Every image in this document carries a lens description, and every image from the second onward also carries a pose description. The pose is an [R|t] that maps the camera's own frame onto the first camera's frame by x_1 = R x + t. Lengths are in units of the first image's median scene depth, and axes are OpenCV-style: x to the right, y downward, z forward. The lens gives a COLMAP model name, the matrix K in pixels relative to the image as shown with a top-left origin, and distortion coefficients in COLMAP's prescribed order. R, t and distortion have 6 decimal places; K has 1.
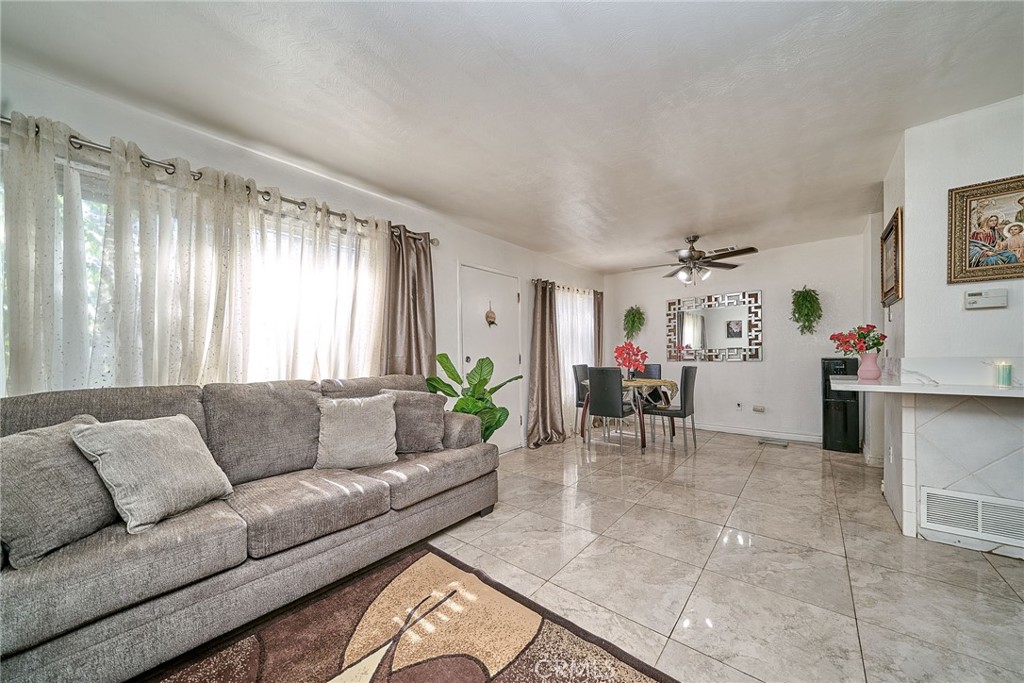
lens RADIAL K [[361.5, 0, 522.3], [0, 361.5, 359.4], [0, 0, 1]] dist [-0.000242, 0.000021]
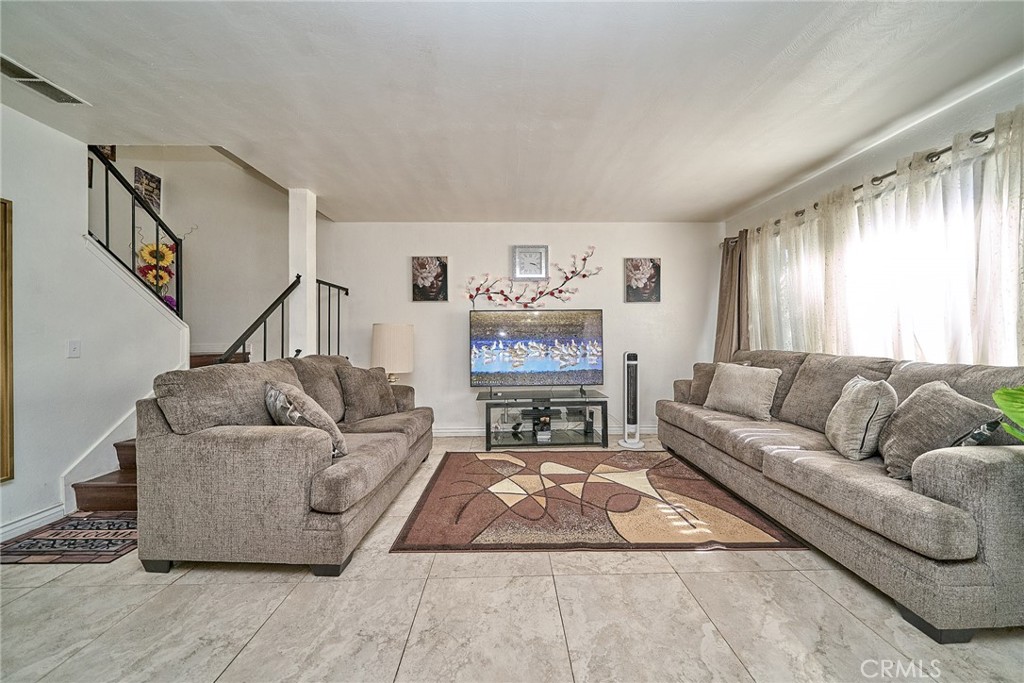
lens RADIAL K [[351.5, 0, 514.6], [0, 351.5, 334.2], [0, 0, 1]] dist [-0.000652, 0.000309]
pose [[-0.763041, 0.015121, -0.646173, 0.441592], [0.008202, 0.999872, 0.013714, -0.015618], [0.646298, 0.005164, -0.763067, 0.639833]]
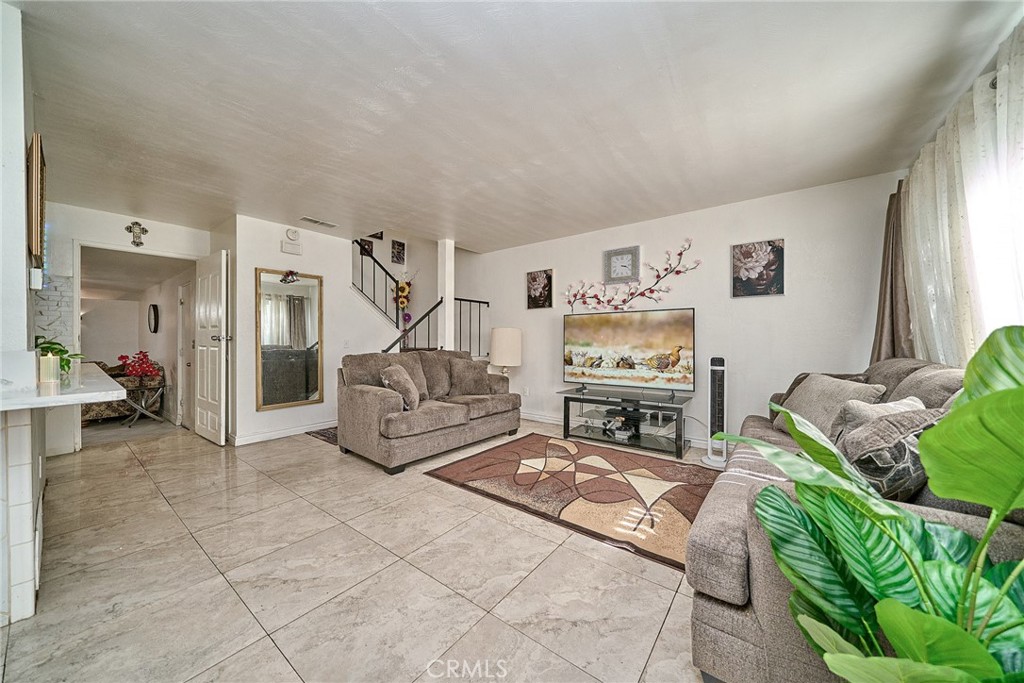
lens RADIAL K [[355.0, 0, 516.0], [0, 355.0, 339.9], [0, 0, 1]] dist [-0.000705, -0.000233]
pose [[-0.999468, 0.017404, -0.027596, 0.097955], [0.016994, 0.999743, 0.015030, -0.010146], [0.027851, 0.014553, -0.999506, 0.920041]]
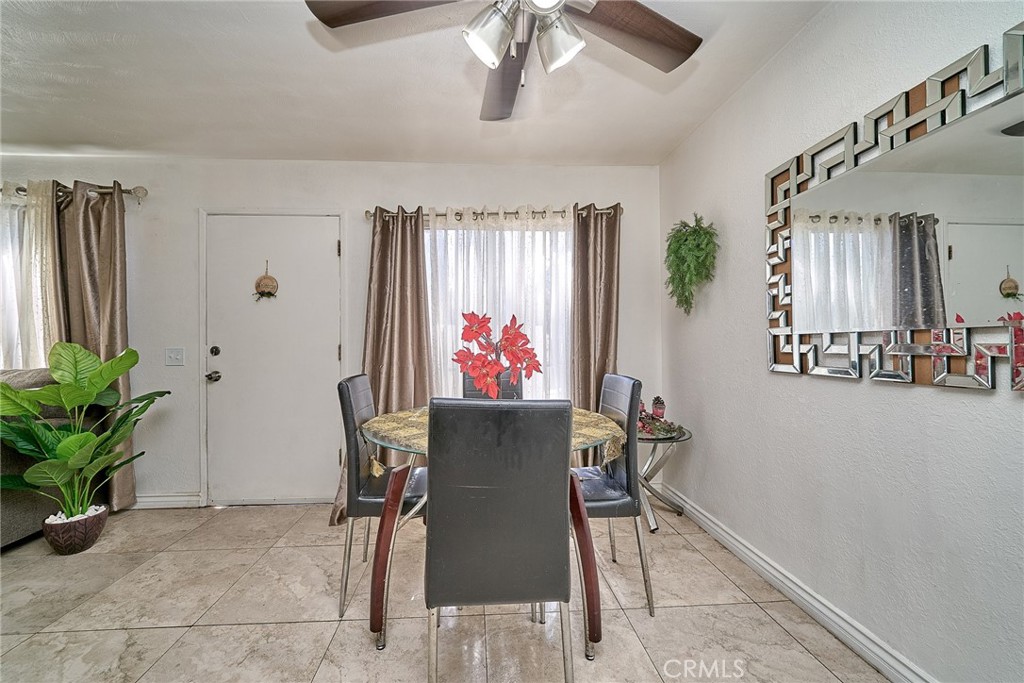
lens RADIAL K [[368.5, 0, 497.2], [0, 368.5, 344.9], [0, 0, 1]] dist [-0.000446, -0.000048]
pose [[0.669558, 0.008805, -0.742707, 0.668883], [-0.017330, 0.999843, -0.003770, -0.016773], [0.742557, 0.015396, 0.669606, 0.868838]]
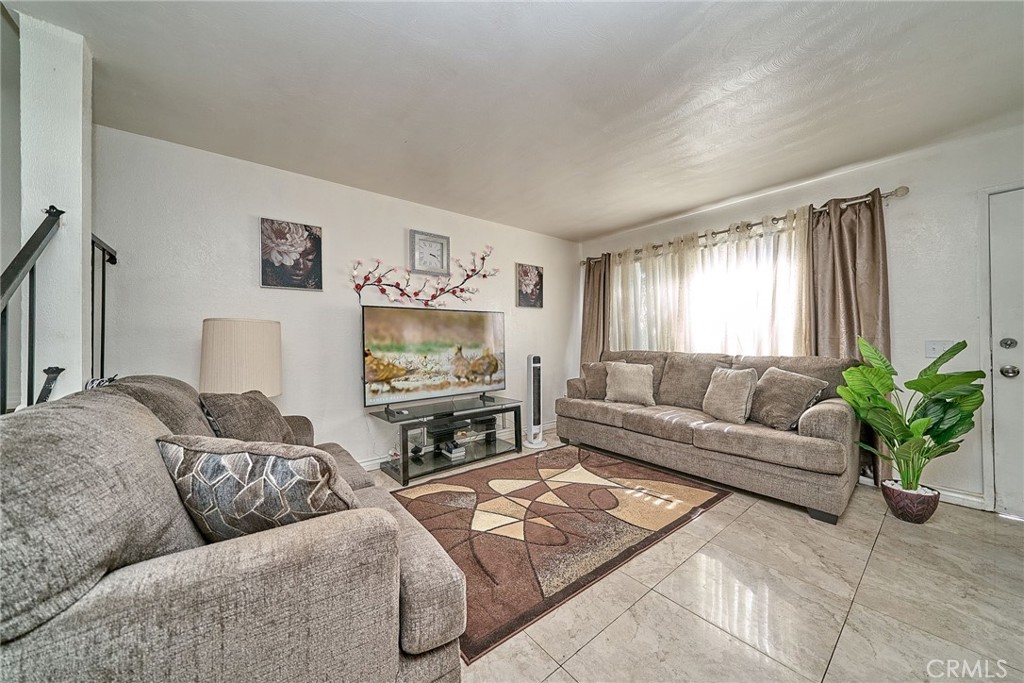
lens RADIAL K [[356.2, 0, 514.4], [0, 356.2, 339.8], [0, 0, 1]] dist [-0.001420, -0.000357]
pose [[-0.204616, 0.016115, -0.978710, 0.561291], [-0.003569, 0.999846, 0.017209, -0.011613], [0.978836, 0.007014, -0.204527, 0.284585]]
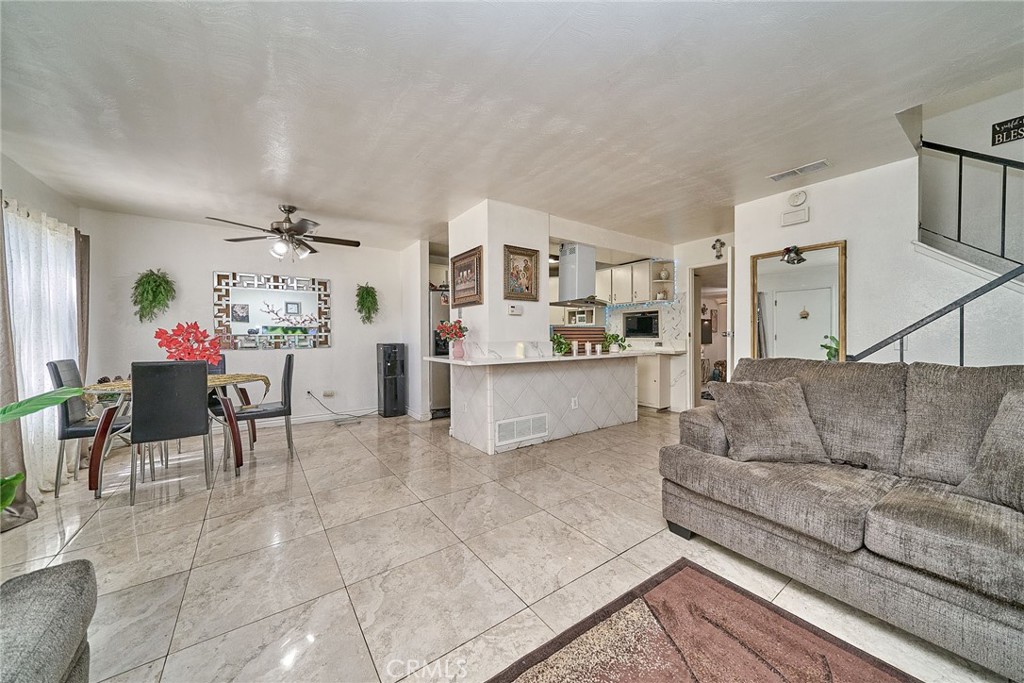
lens RADIAL K [[350.7, 0, 512.0], [0, 350.7, 341.5], [0, 0, 1]] dist [0.001054, -0.002313]
pose [[0.265852, -0.001115, 0.964013, -0.211576], [0.015887, 0.999869, -0.003225, -0.001134], [-0.963883, 0.016172, 0.265834, 0.270166]]
